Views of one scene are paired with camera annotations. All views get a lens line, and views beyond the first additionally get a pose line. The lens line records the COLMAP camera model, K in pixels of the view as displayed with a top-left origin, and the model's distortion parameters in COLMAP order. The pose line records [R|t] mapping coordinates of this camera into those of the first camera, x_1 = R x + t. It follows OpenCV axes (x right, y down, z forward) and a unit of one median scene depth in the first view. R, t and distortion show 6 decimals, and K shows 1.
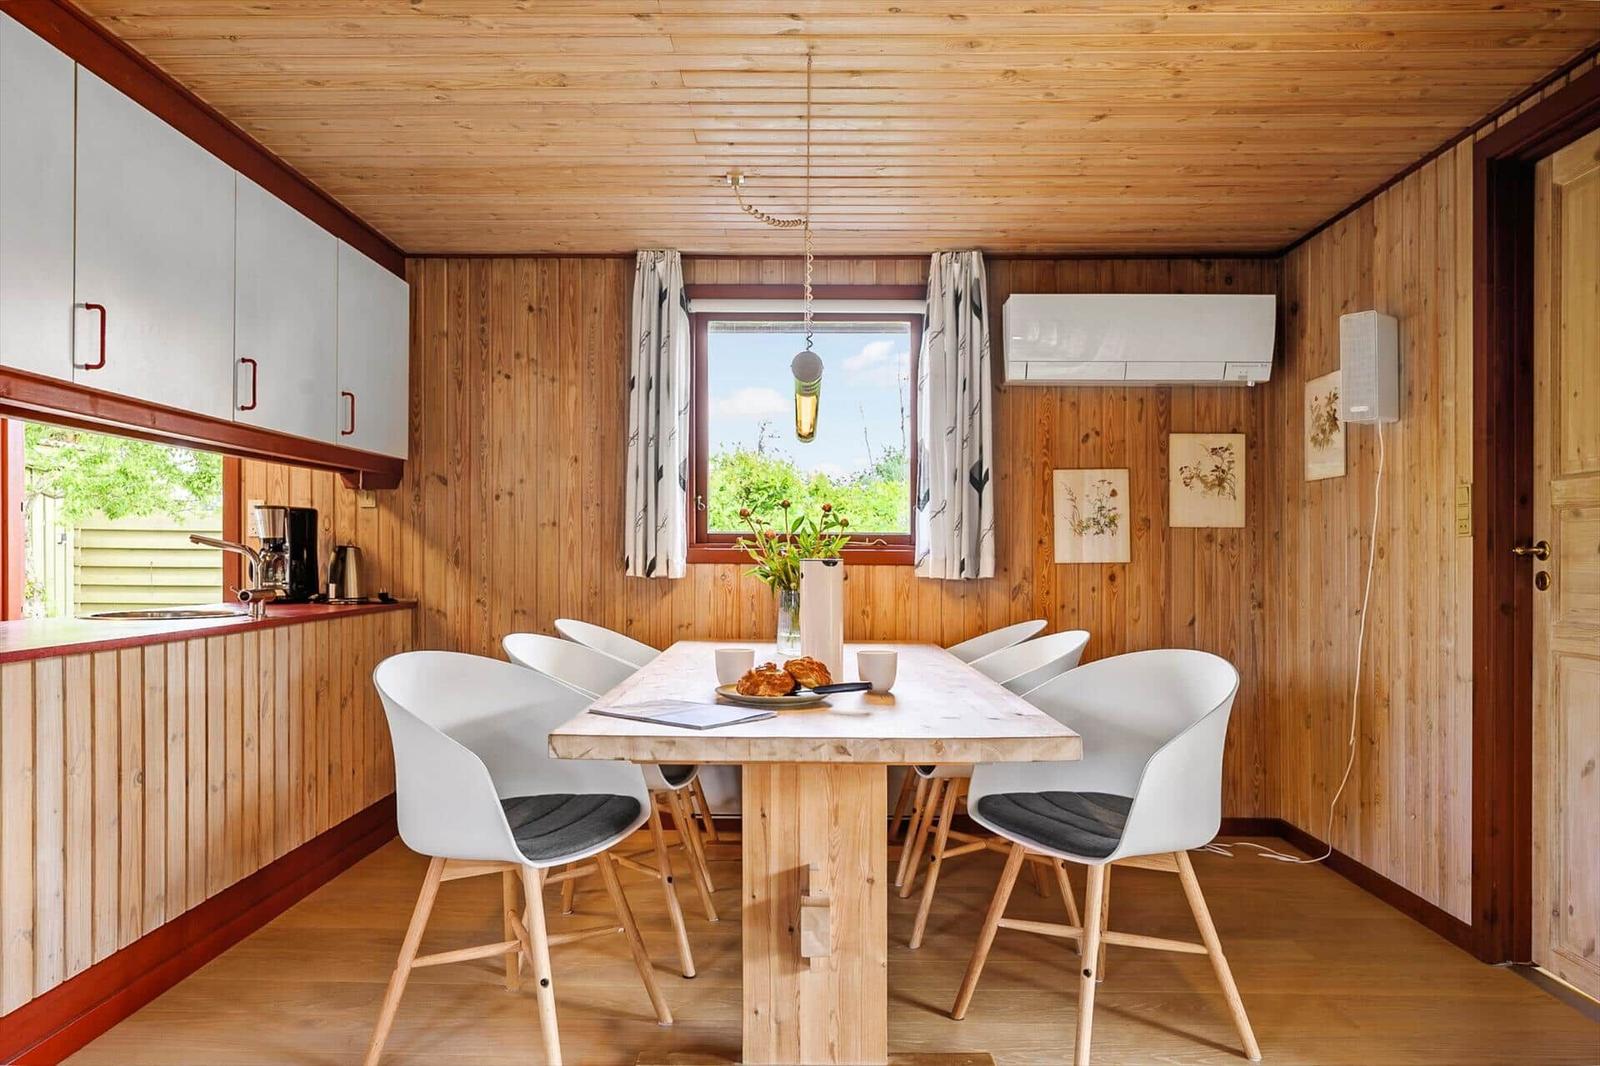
lens RADIAL K [[1056.5, 0, 798.7], [0, 1056.5, 554.7], [0, 0, 1]] dist [0.000085, 0.000738]
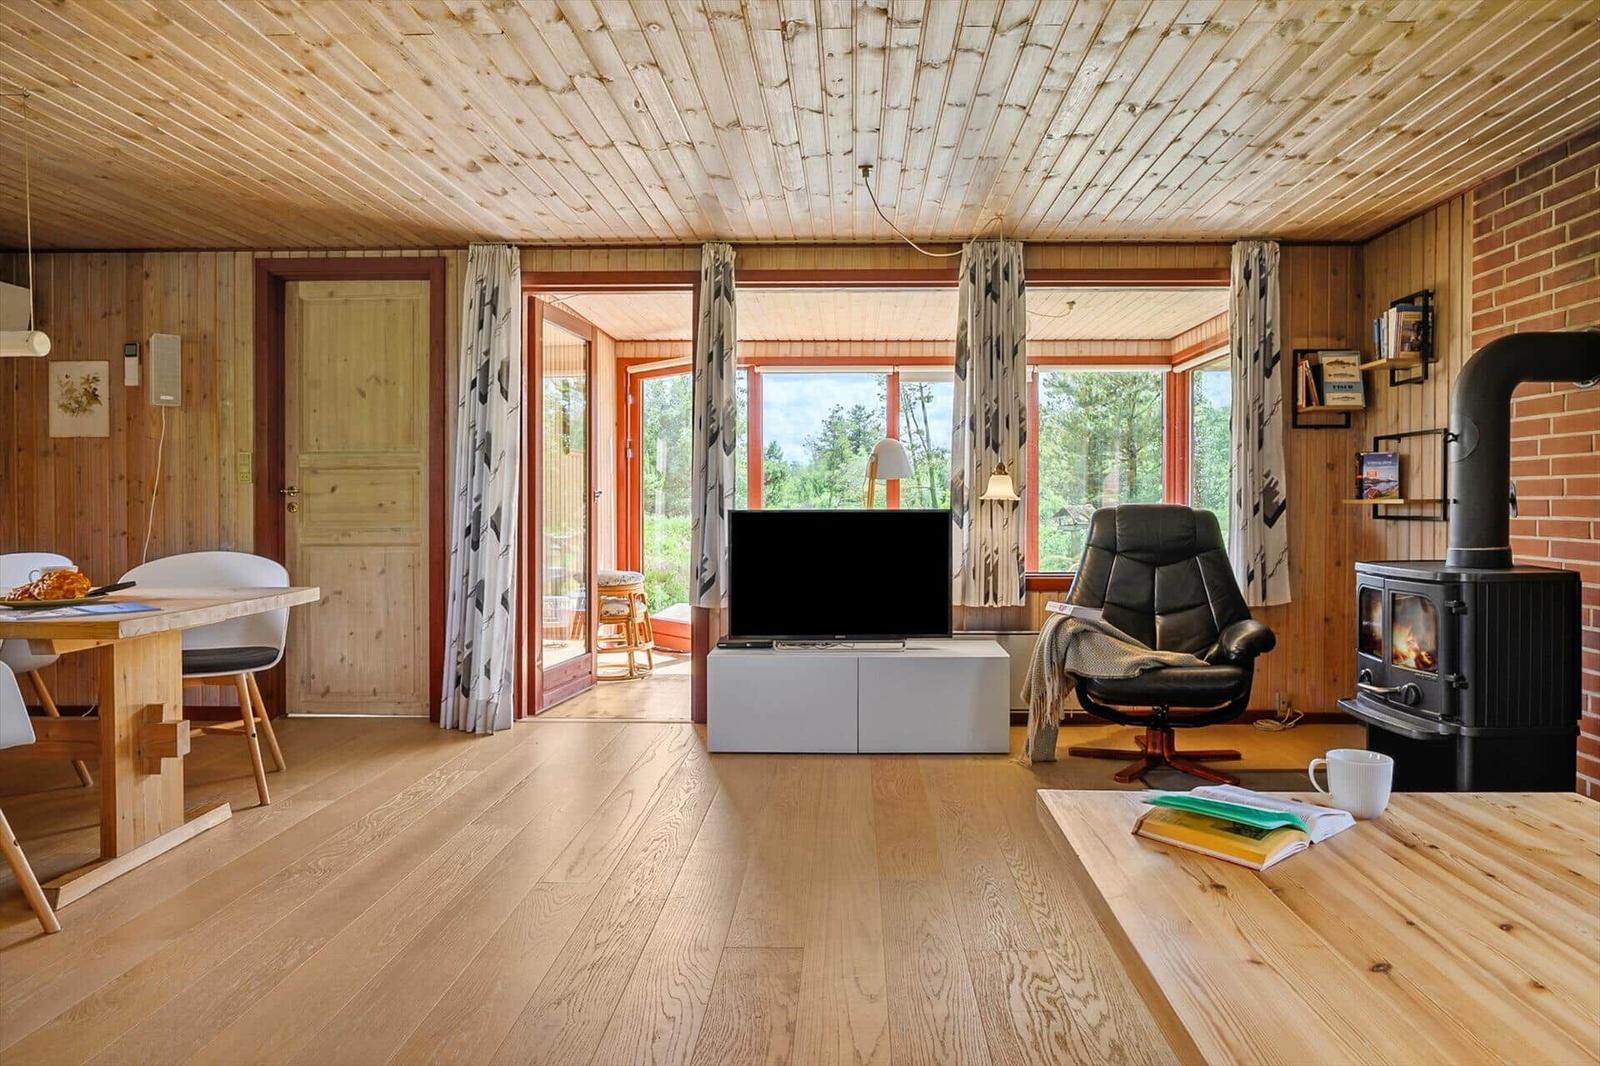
lens RADIAL K [[906.6, 0, 800.0], [0, 906.6, 533.0], [0, 0, 1]] dist [-0.002889, -0.000135]
pose [[0.035357, -0.043357, 0.998434, -0.816586], [-0.000707, 0.999057, 0.043409, -0.000127], [-0.999374, -0.002240, 0.035293, 0.042478]]
